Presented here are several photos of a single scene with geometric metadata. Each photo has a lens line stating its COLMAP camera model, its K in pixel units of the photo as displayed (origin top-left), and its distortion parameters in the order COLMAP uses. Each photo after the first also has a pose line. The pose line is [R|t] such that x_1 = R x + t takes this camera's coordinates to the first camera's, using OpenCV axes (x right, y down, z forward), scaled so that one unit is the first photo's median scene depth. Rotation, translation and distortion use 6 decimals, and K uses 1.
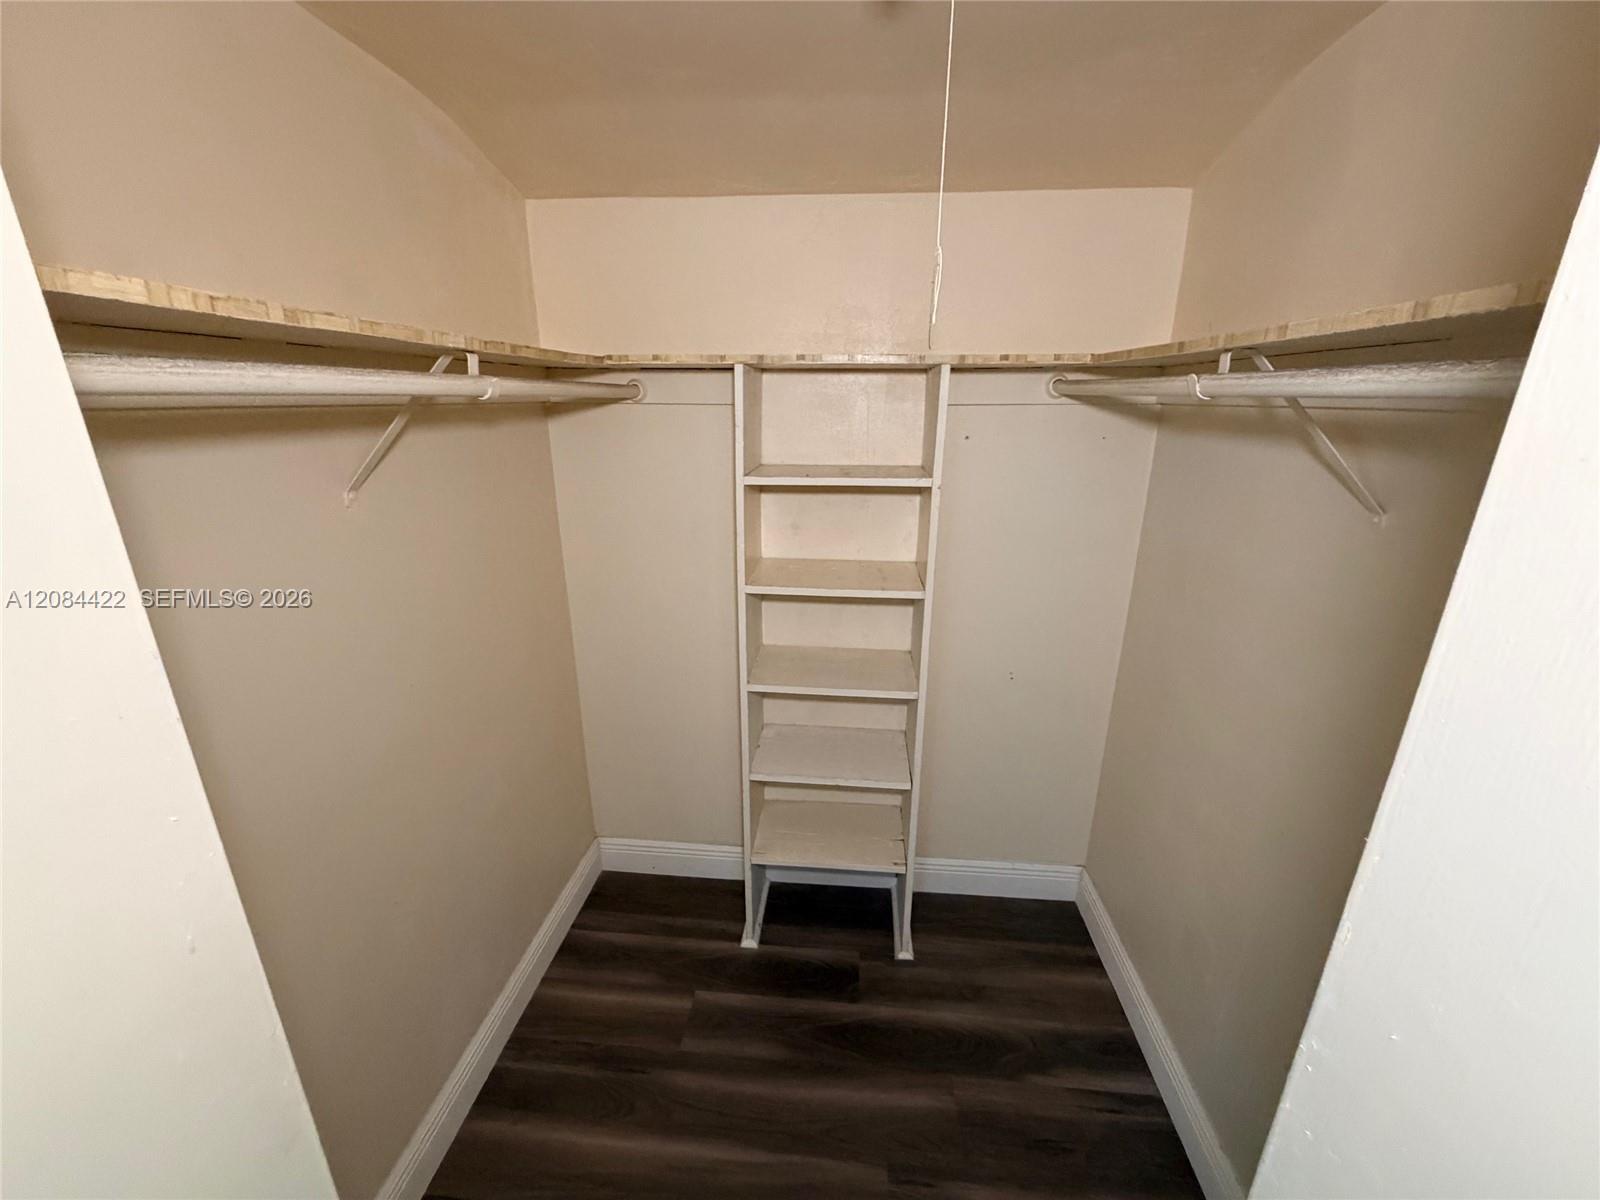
lens RADIAL K [[640.7, 0, 798.9], [0, 640.7, 600.9], [0, 0, 1]] dist [-0.005976, 0.002190]
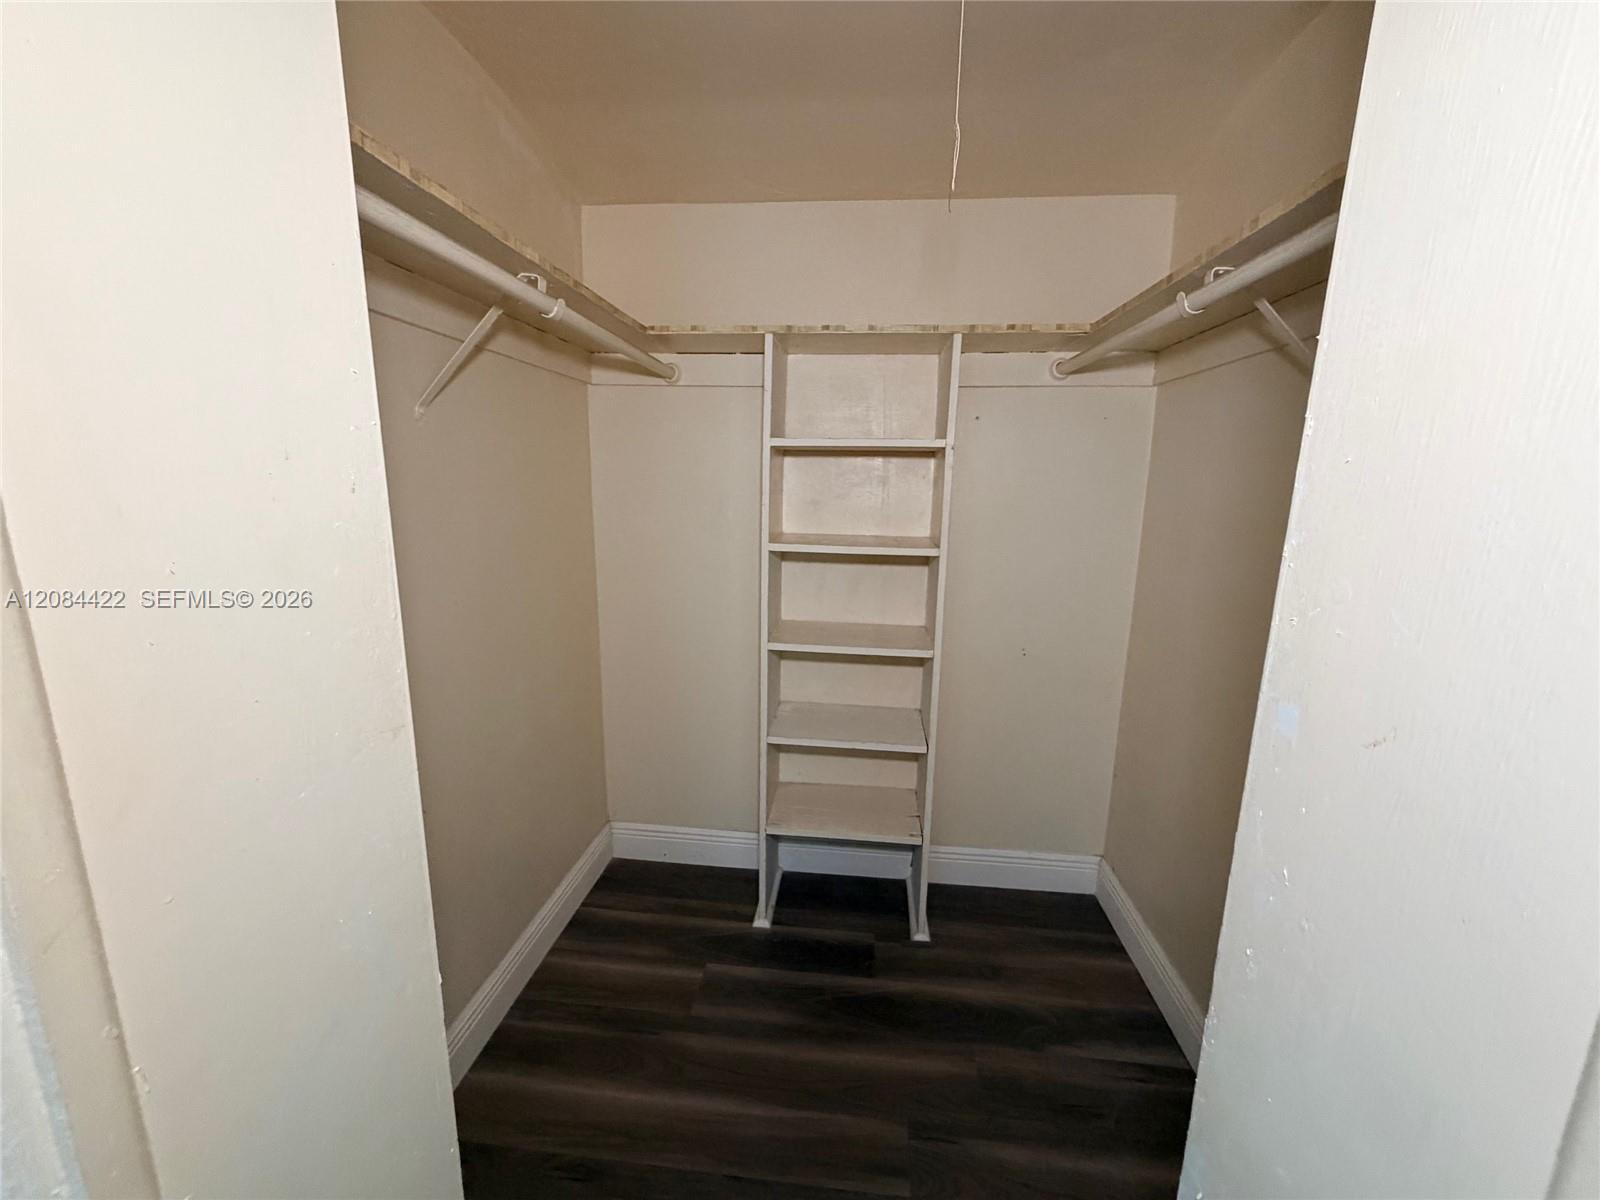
lens RADIAL K [[640.7, 0, 797.9], [0, 640.7, 600.2], [0, 0, 1]] dist [-0.005976, 0.002190]
pose [[0.999782, 0.015431, -0.014089, -0.018226], [-0.016962, 0.993105, -0.115993, 0.179582], [0.012202, 0.116206, 0.993150, -0.033599]]
